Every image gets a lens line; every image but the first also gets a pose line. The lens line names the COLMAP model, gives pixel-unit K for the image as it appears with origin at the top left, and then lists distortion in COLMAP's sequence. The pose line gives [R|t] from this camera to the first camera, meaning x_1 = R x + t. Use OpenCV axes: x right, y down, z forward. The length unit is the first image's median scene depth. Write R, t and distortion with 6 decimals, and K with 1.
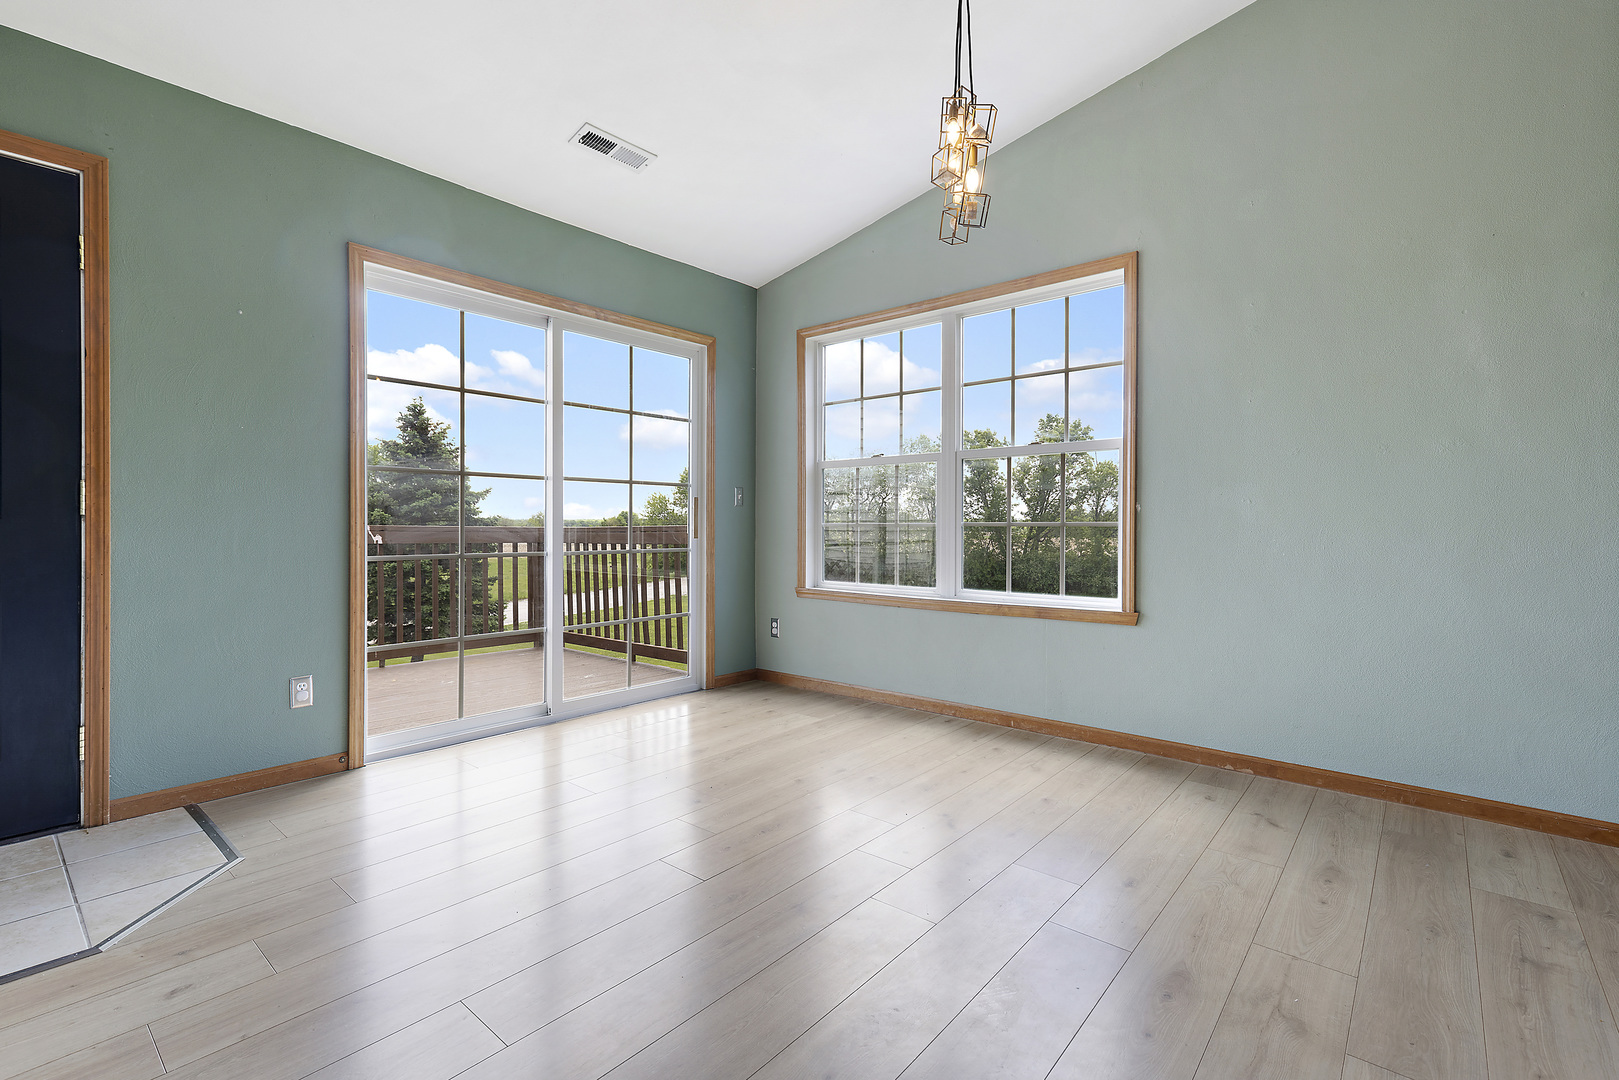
lens RADIAL K [[729.1, 0, 806.2], [0, 729.1, 527.9], [0, 0, 1]] dist [0.002084, -0.000185]
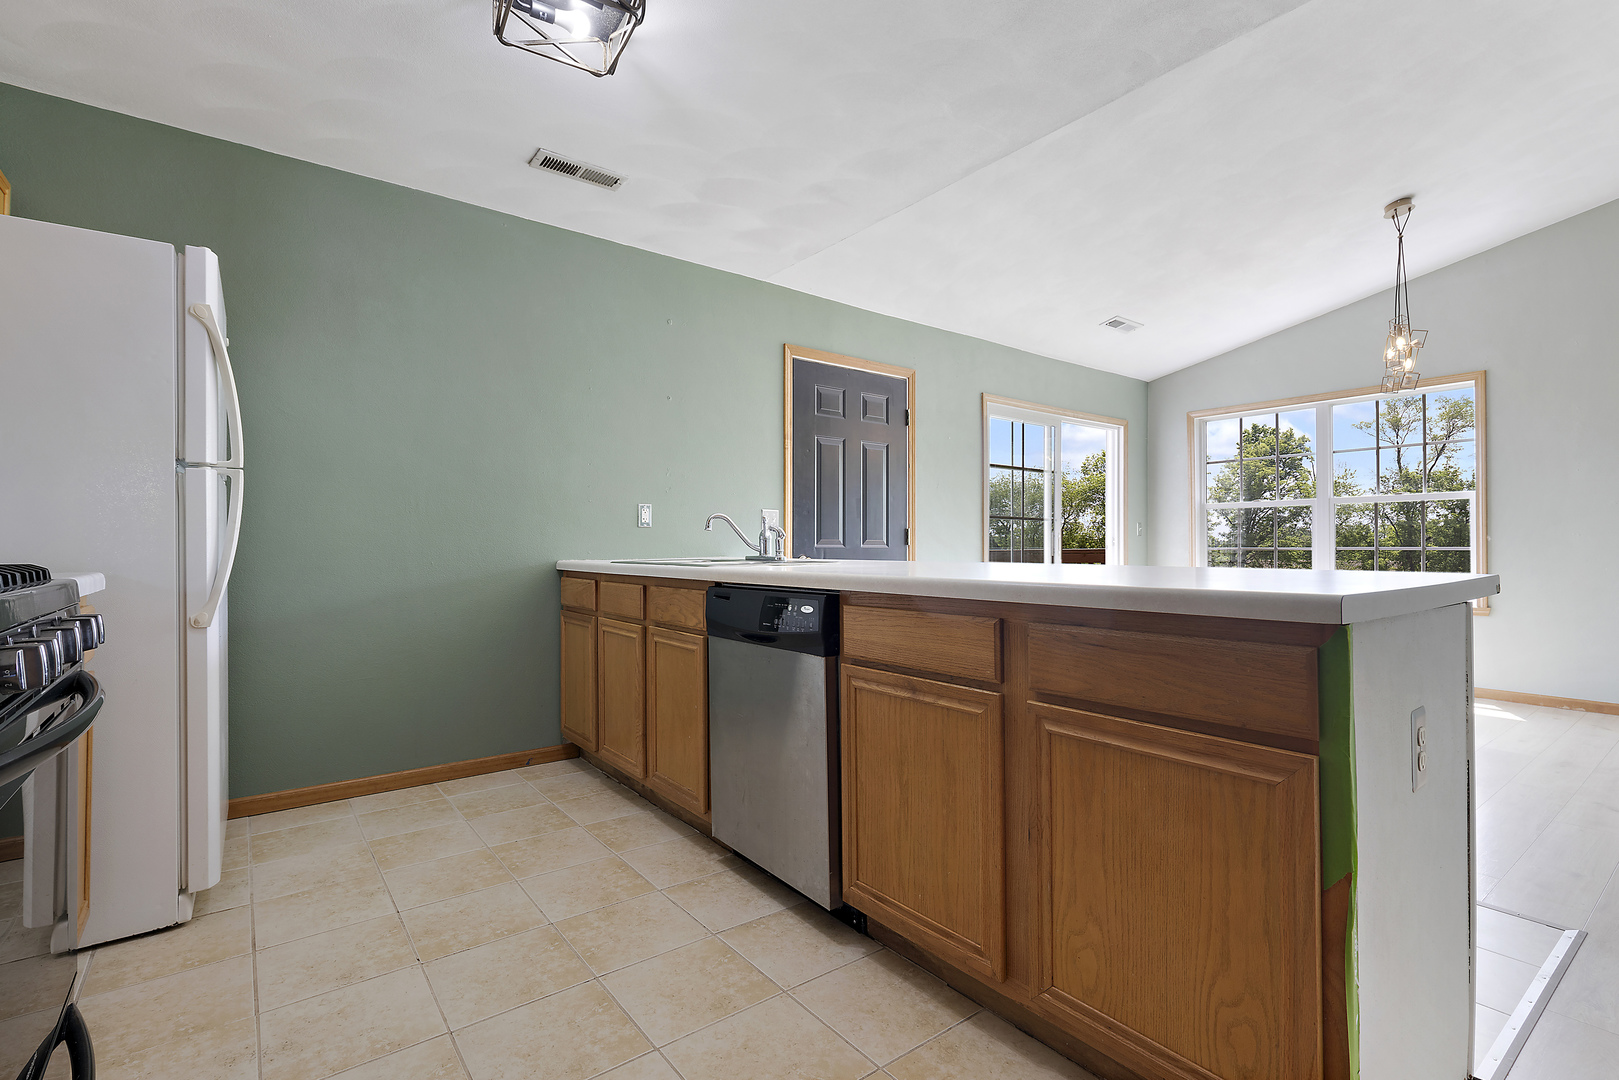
lens RADIAL K [[751.0, 0, 809.5], [0, 751.0, 540.0], [0, 0, 1]] dist [0.009274, -0.000499]
pose [[0.979632, -0.001516, -0.200795, -0.630088], [-0.000873, 0.999930, -0.011811, -0.001905], [0.200799, 0.011746, 0.979562, -0.852602]]
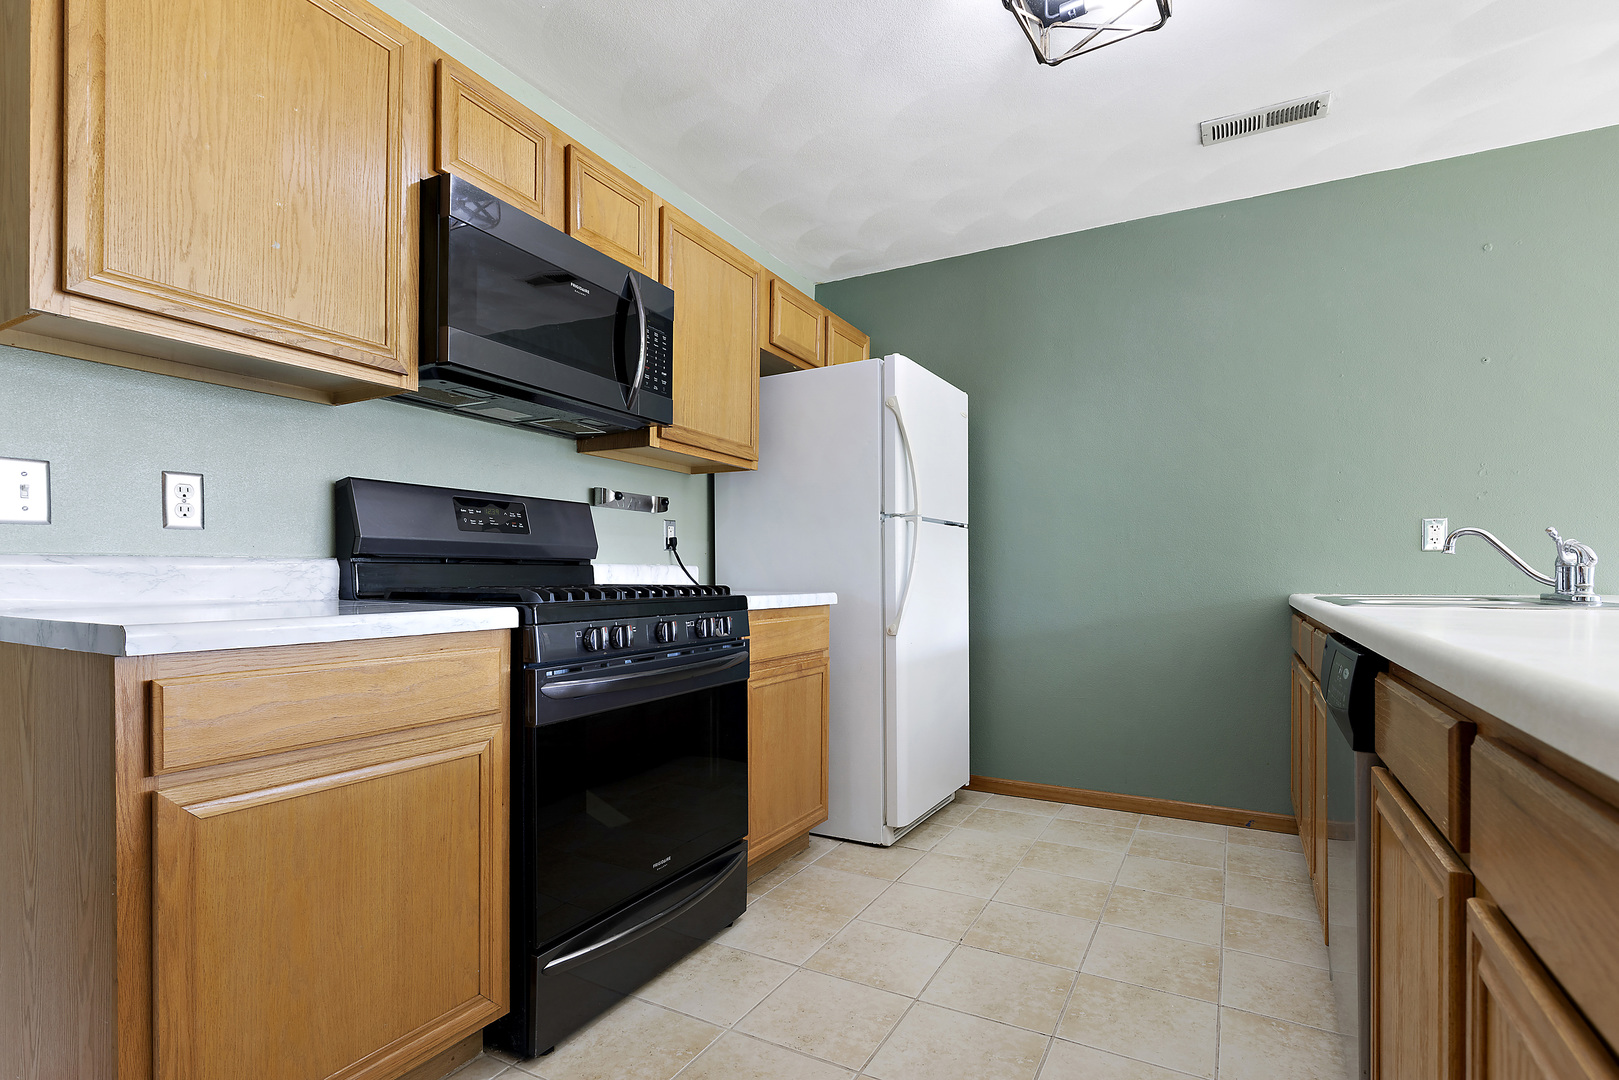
lens RADIAL K [[772.1, 0, 810.1], [0, 772.1, 591.5], [0, 0, 1]] dist [-0.009925, 0.000980]
pose [[0.211129, 0.021202, -0.977228, -0.413504], [-0.006569, 0.999773, 0.020272, -0.003013], [0.977436, 0.002139, 0.211220, -0.606877]]
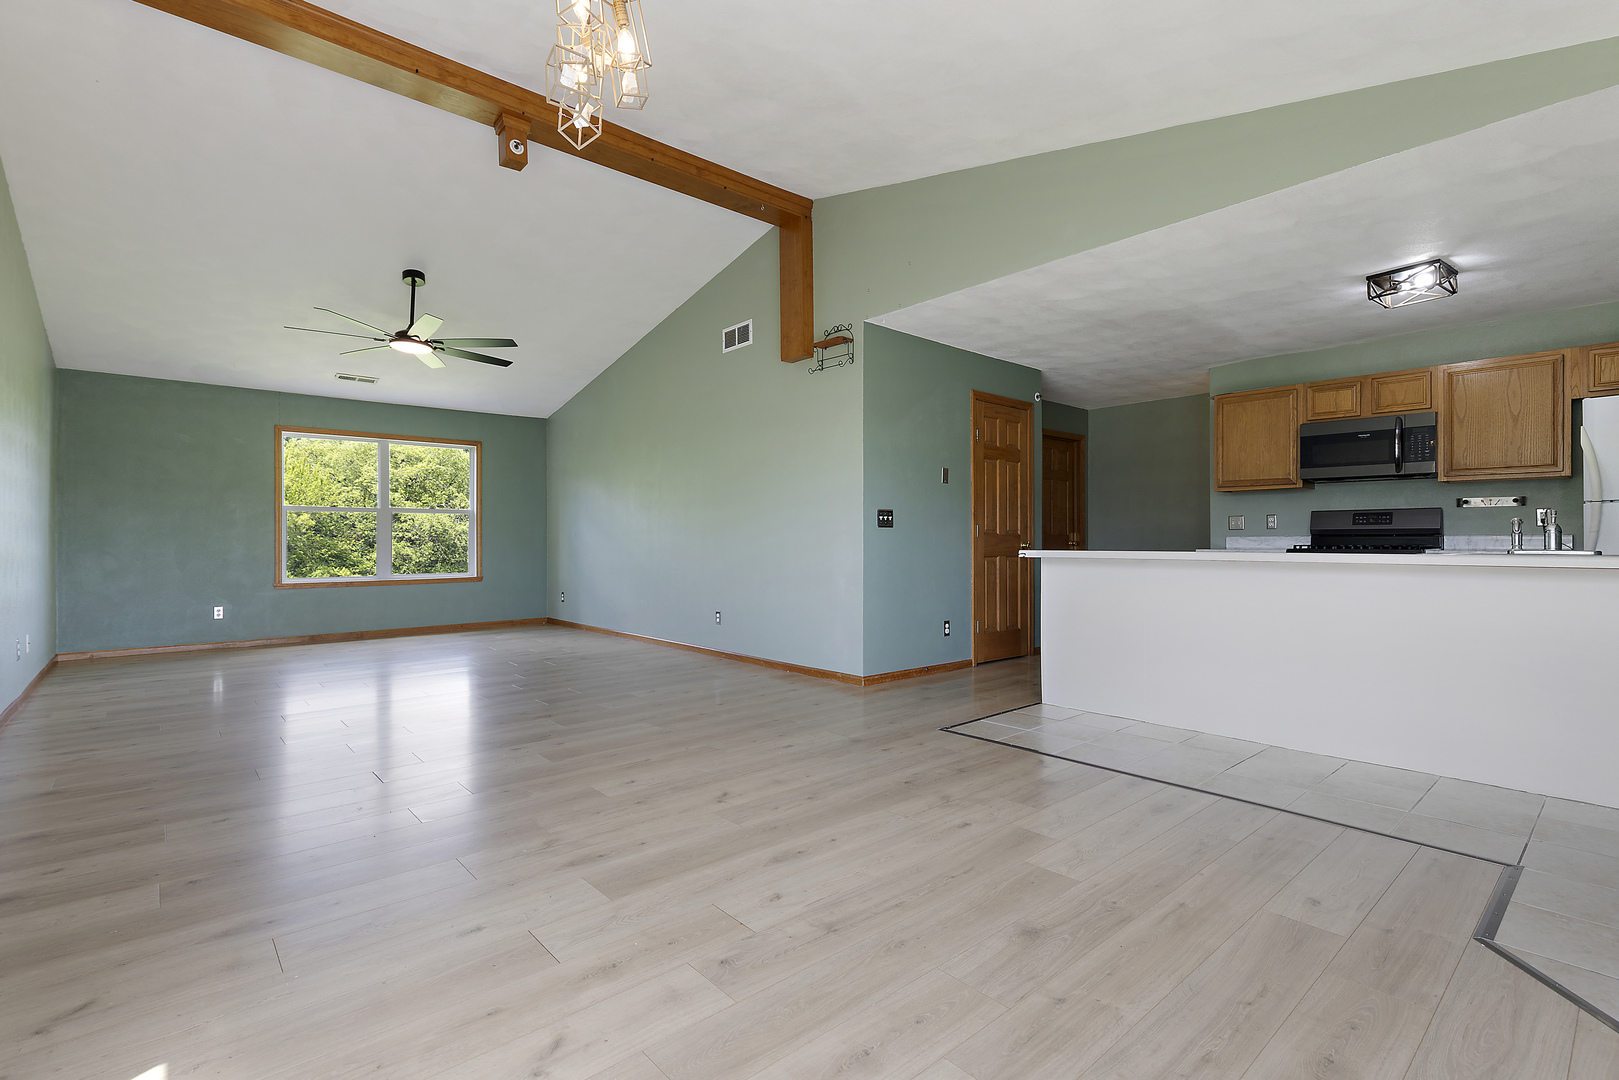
lens RADIAL K [[729.1, 0, 806.2], [0, 729.1, 527.9], [0, 0, 1]] dist [0.002084, -0.000185]
pose [[-0.989306, 0.000718, 0.145856, -0.071804], [-0.000975, 0.999933, -0.011534, -0.011242], [-0.145855, -0.011553, -0.989239, 1.183908]]
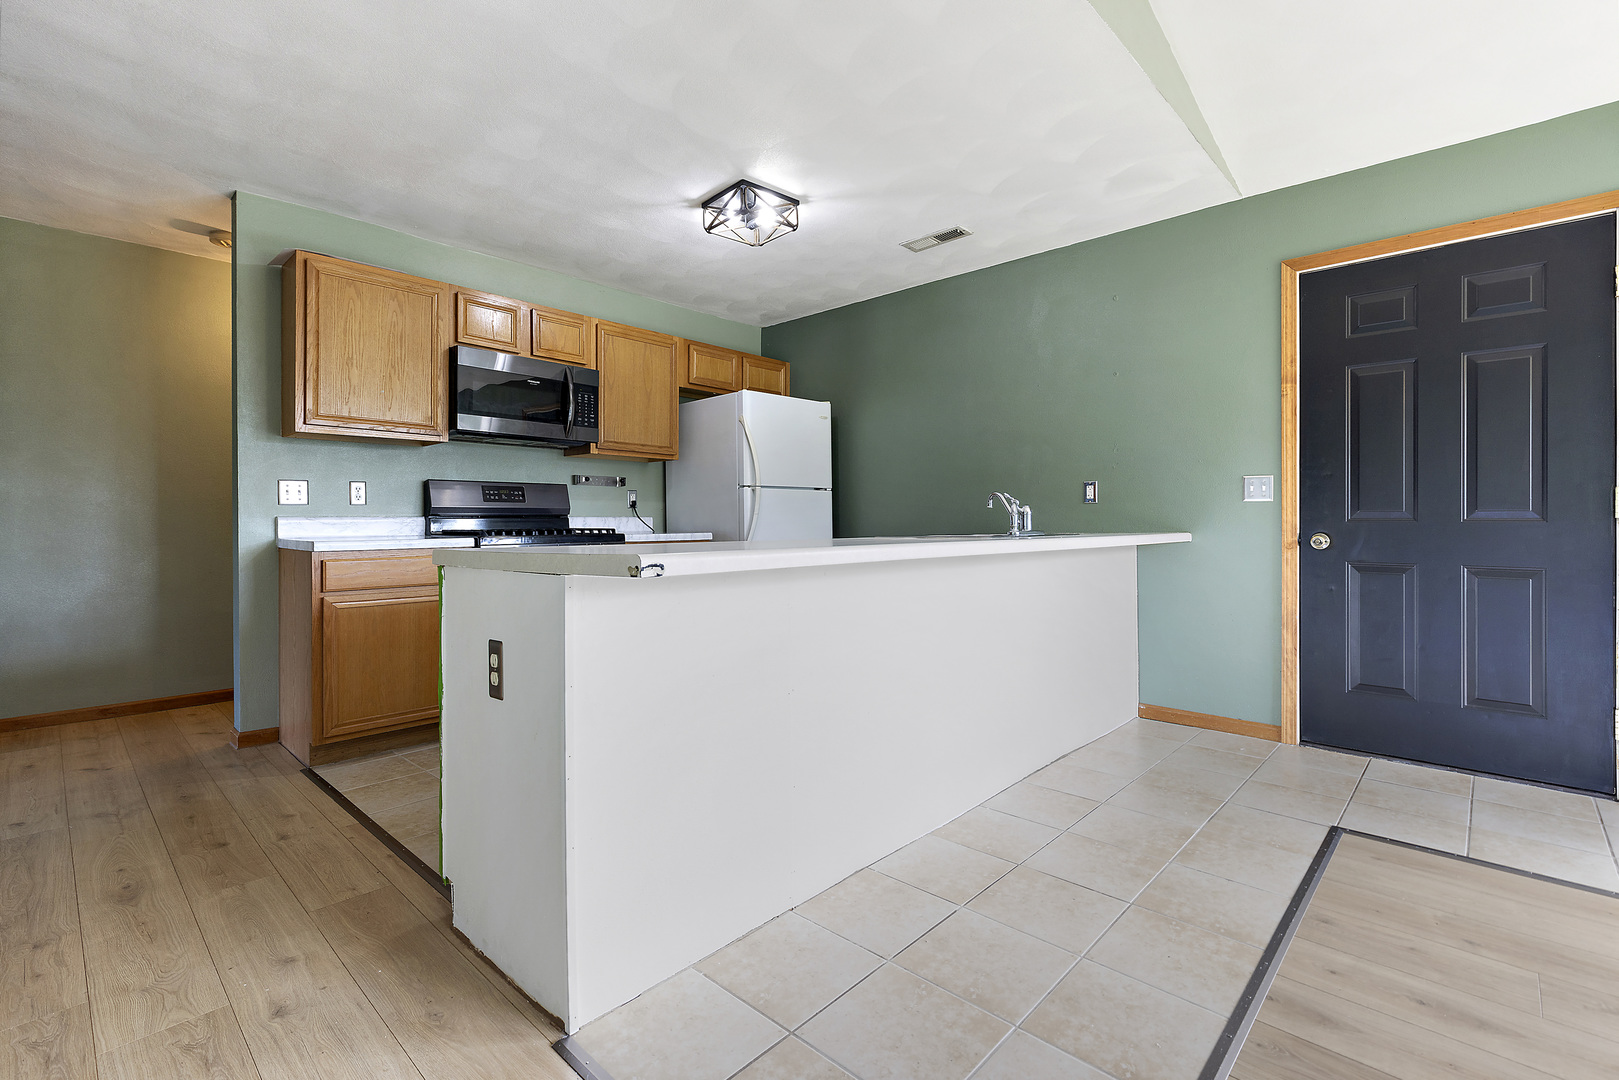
lens RADIAL K [[729.1, 0, 806.2], [0, 729.1, 527.9], [0, 0, 1]] dist [0.002084, -0.000185]
pose [[-0.047279, 0.010692, -0.998824, 0.128714], [-0.002596, 0.999938, 0.010827, -0.009729], [0.998878, 0.003104, -0.047249, -0.135678]]
